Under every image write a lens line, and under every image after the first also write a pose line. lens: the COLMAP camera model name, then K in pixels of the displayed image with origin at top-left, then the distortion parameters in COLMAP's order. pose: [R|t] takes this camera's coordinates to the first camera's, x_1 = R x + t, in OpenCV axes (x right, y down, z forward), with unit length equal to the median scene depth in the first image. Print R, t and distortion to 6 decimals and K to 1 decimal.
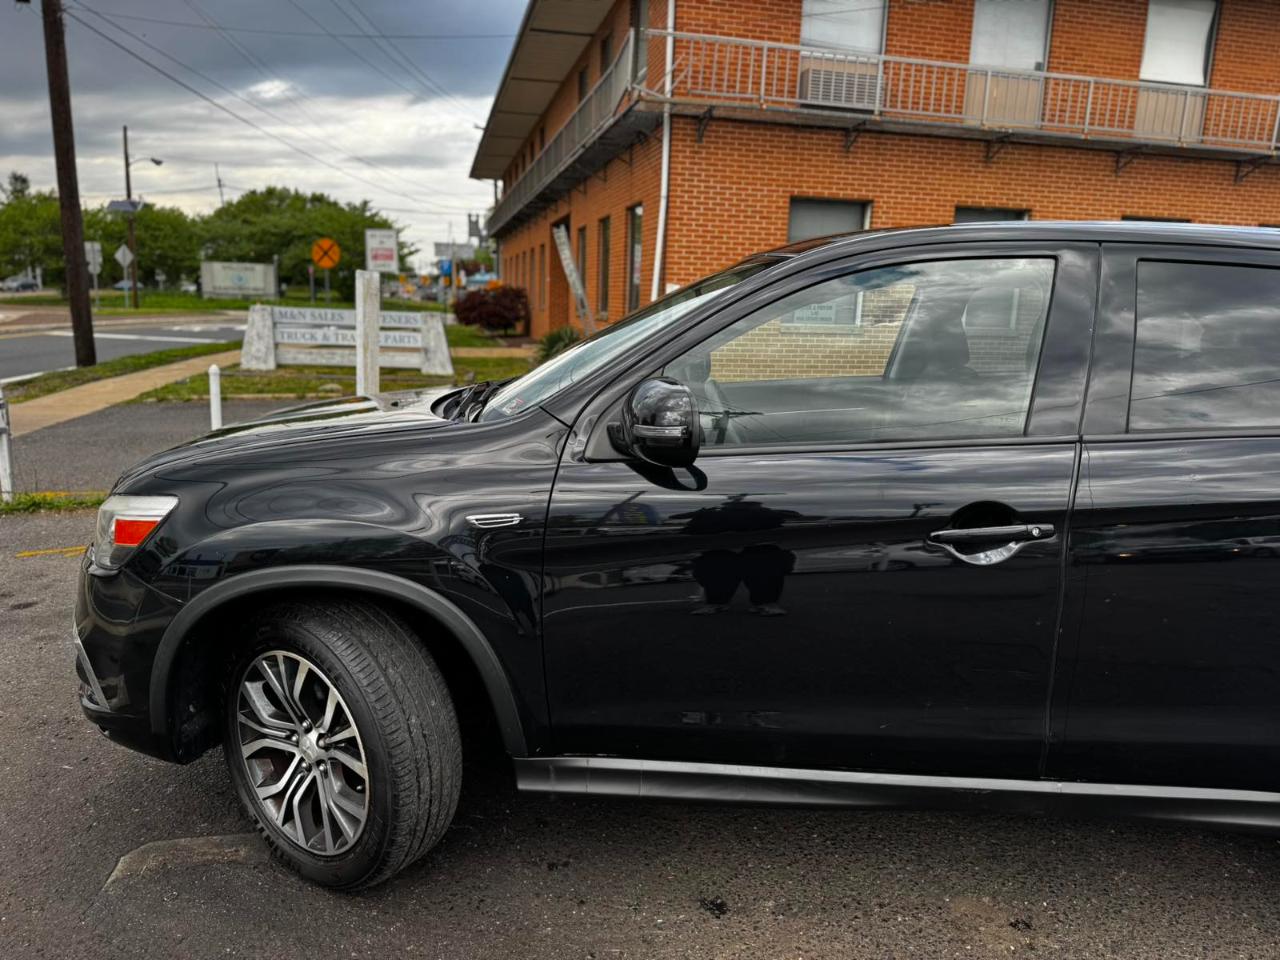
lens RADIAL K [[909.9, 0, 639.1], [0, 909.9, 486.7], [0, 0, 1]] dist [0.018720, -0.031815]
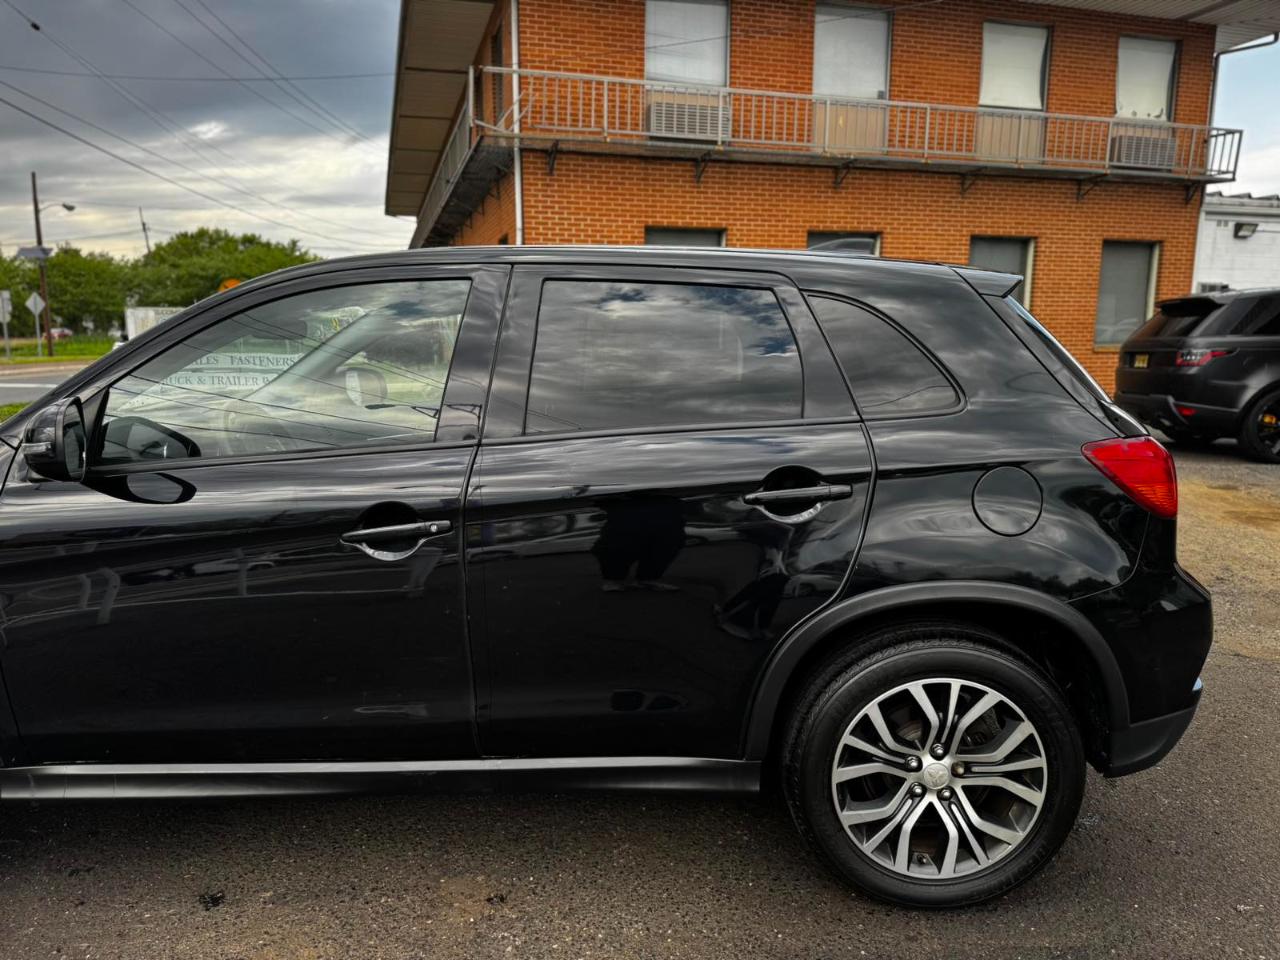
lens RADIAL K [[909.9, 0, 645.1], [0, 909.9, 495.2], [0, 0, 1]] dist [0.018720, -0.031815]
pose [[0.997801, -0.041784, 0.051460, 0.097089], [0.042961, 0.998835, -0.021982, 0.006800], [-0.050481, 0.024145, 0.998433, -0.015302]]
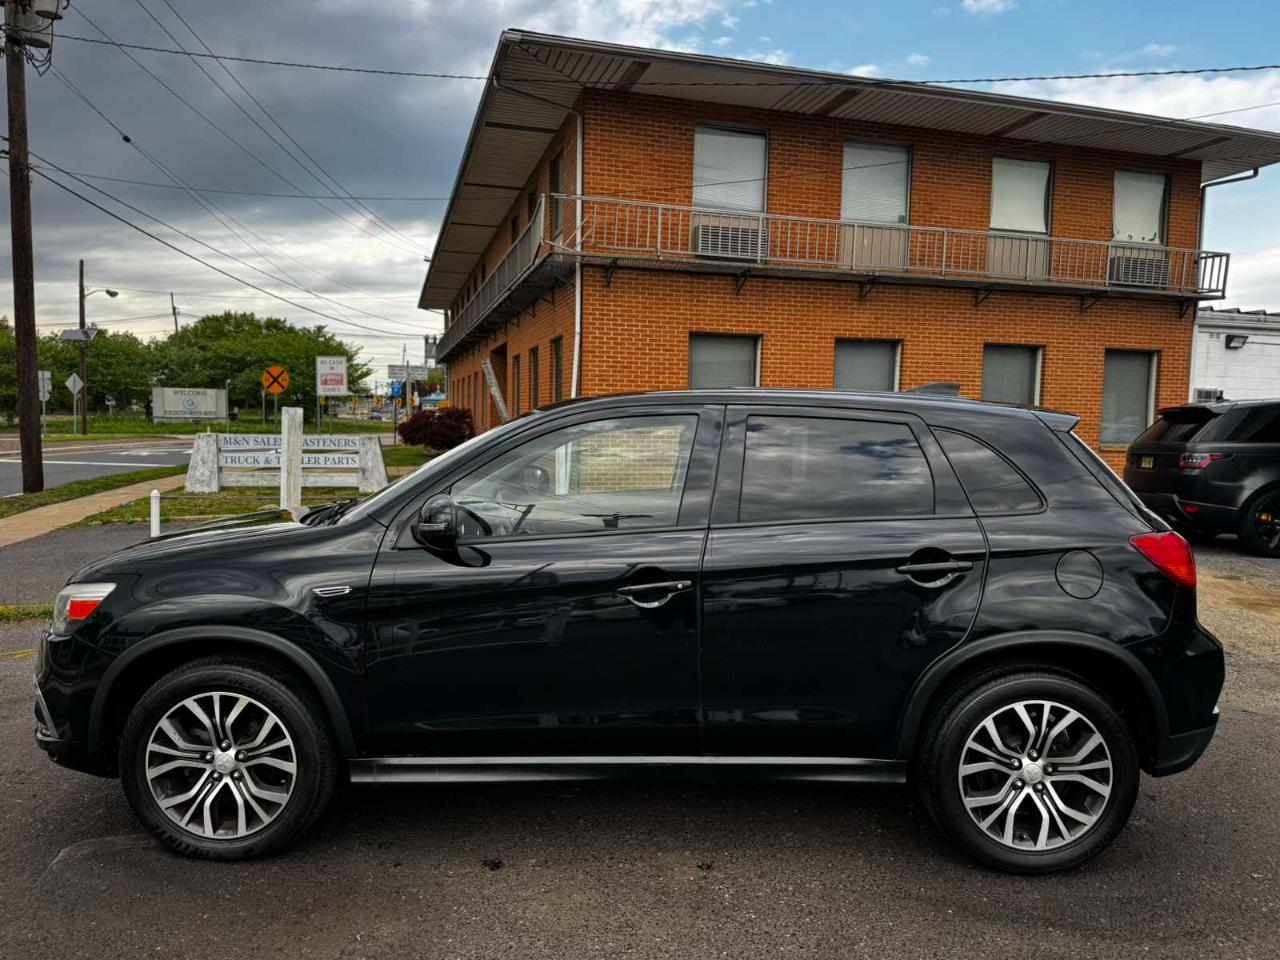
lens RADIAL K [[909.9, 0, 647.2], [0, 909.9, 486.6], [0, 0, 1]] dist [0.018720, -0.031815]
pose [[0.998269, -0.018936, 0.055684, 0.045163], [0.025714, 0.991993, -0.123650, 0.010629], [-0.052897, 0.124867, 0.990762, -0.087134]]
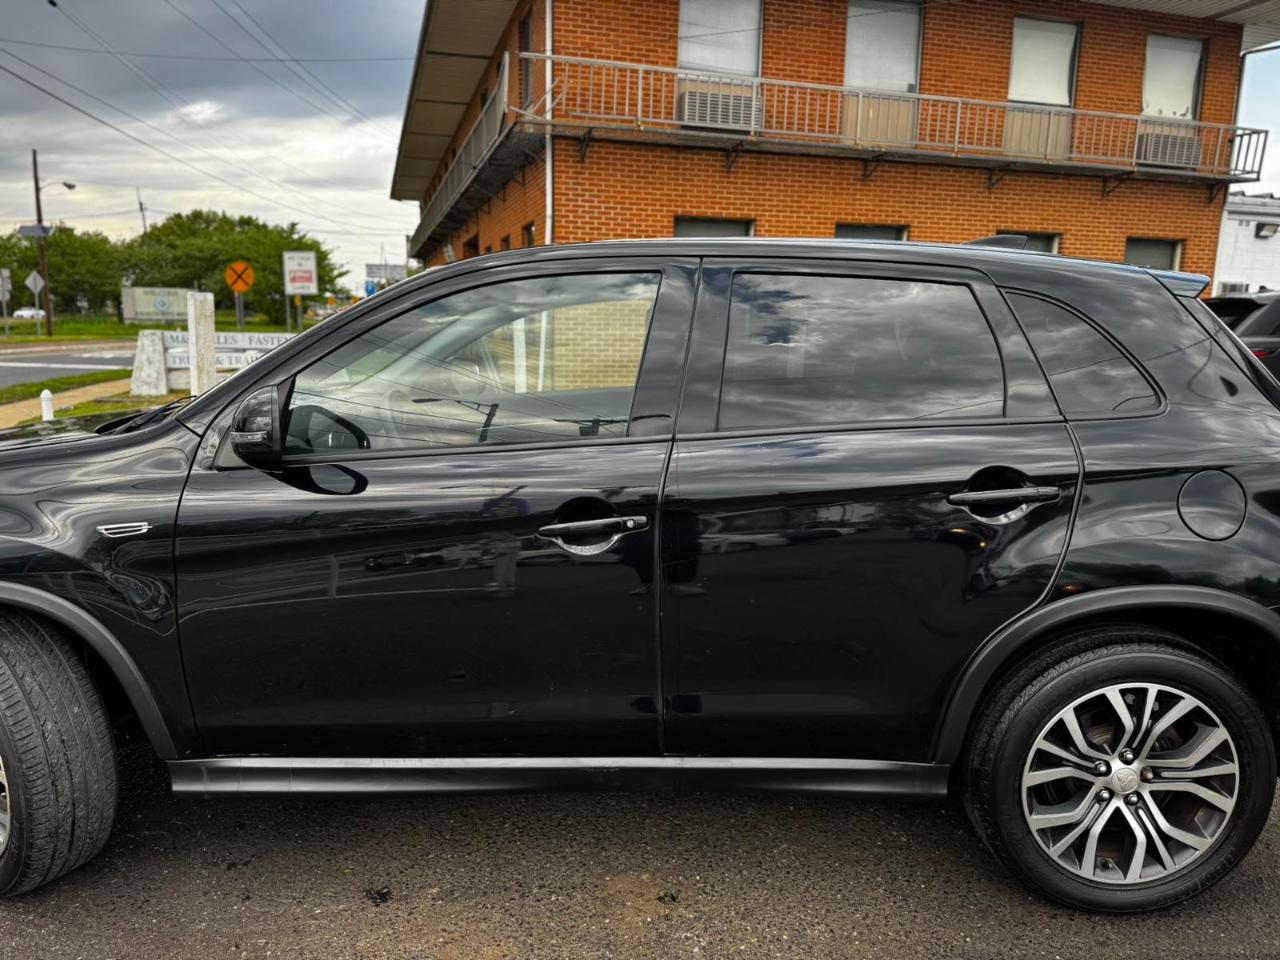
lens RADIAL K [[909.9, 0, 641.4], [0, 909.9, 489.6], [0, 0, 1]] dist [0.018720, -0.031815]
pose [[0.997938, -0.026632, 0.058404, 0.059087], [0.027598, 0.999494, -0.015806, 0.003935], [-0.057953, 0.017386, 0.998168, -0.011161]]
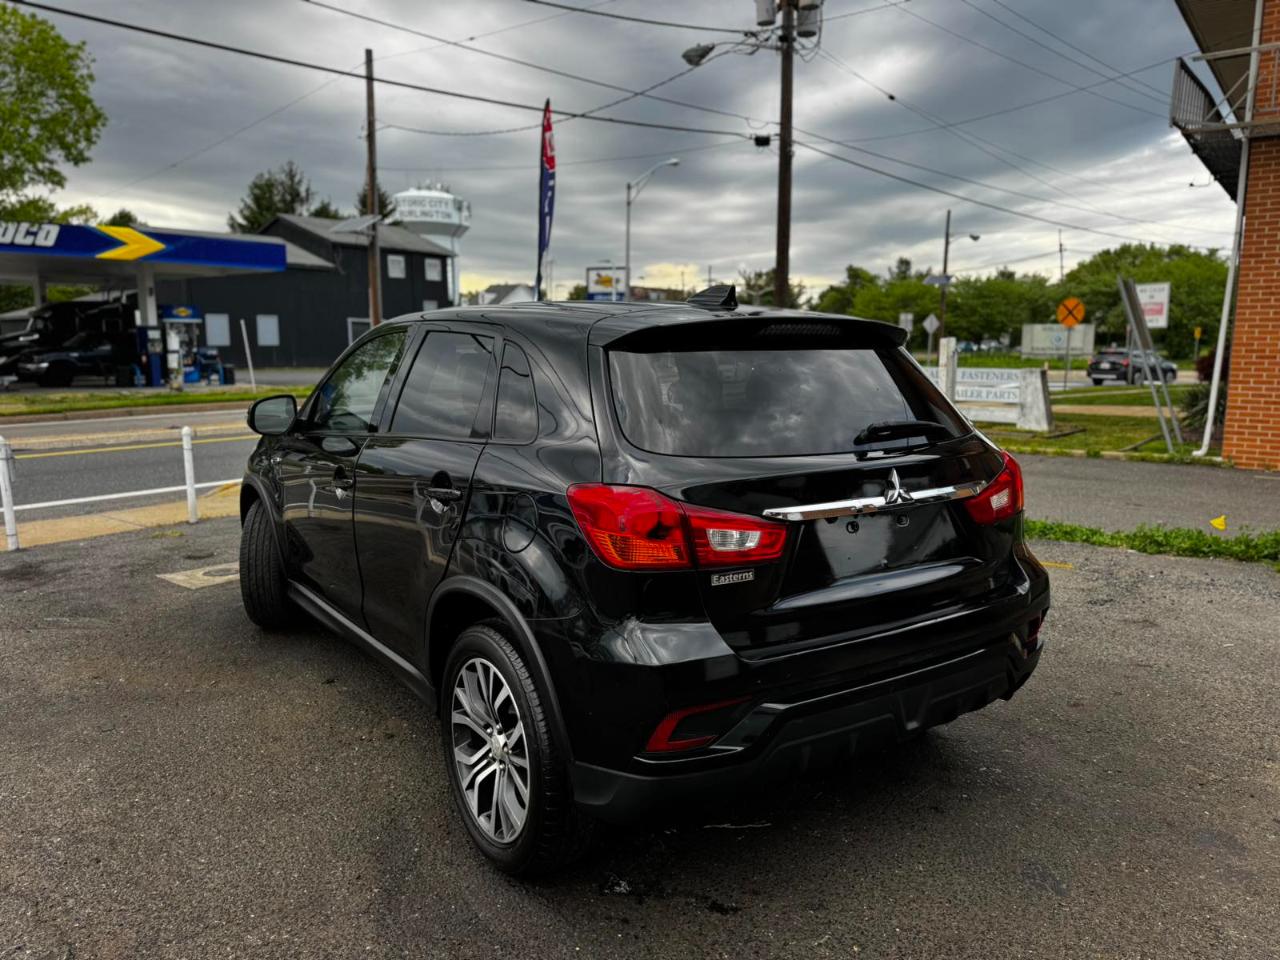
lens RADIAL K [[909.9, 0, 635.1], [0, 909.9, 481.6], [0, 0, 1]] dist [0.018720, -0.031815]
pose [[0.628769, 0.085019, -0.772930, 0.332687], [-0.138695, 0.990328, -0.003894, -0.003872], [0.765123, 0.109650, 0.634479, 0.044345]]
